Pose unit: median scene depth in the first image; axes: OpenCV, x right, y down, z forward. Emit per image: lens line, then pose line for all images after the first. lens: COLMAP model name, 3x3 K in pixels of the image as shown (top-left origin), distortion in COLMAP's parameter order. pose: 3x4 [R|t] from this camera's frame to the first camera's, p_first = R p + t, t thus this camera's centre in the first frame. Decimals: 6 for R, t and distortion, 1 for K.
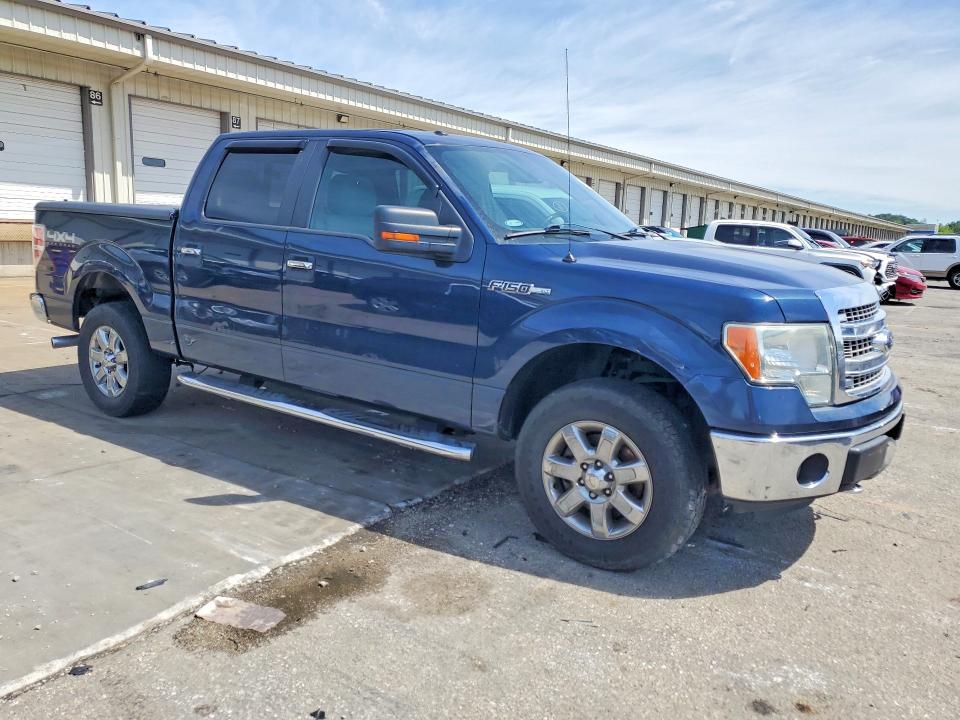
lens RADIAL K [[756.5, 0, 480.0], [0, 756.5, 360.0], [0, 0, 1]] dist [-0.009095, 0.062358]
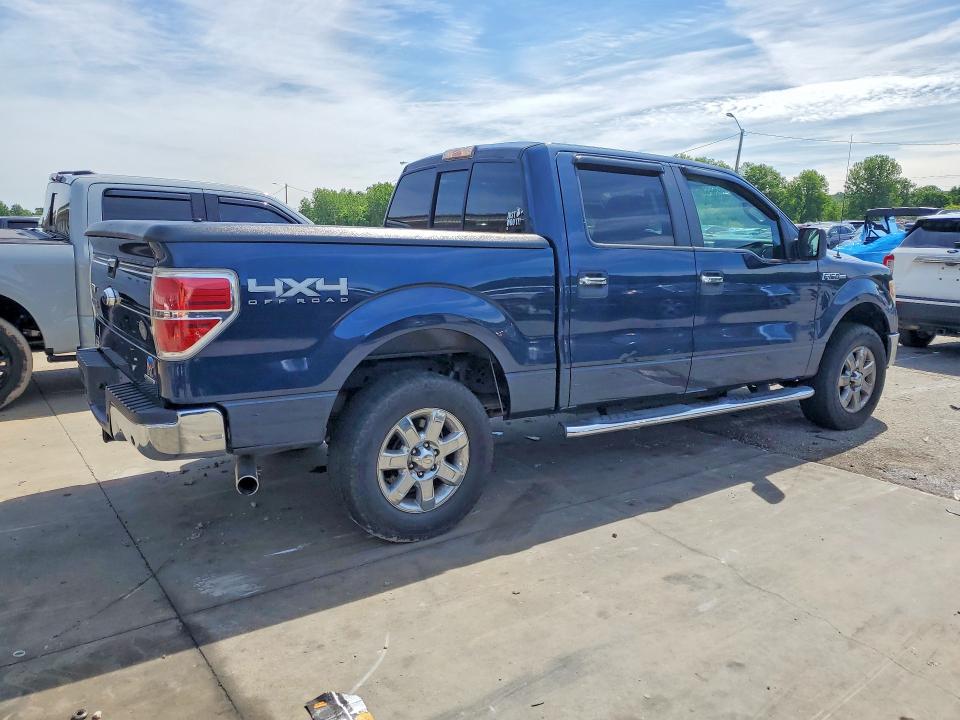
lens RADIAL K [[693.8, 0, 486.5], [0, 693.8, 357.8], [0, 0, 1]] dist [0.008513, -0.003324]
pose [[0.341643, -0.179856, 0.922460, -1.250217], [0.149270, 0.979443, 0.135682, -0.200666], [-0.927900, 0.091341, 0.361467, 0.863288]]
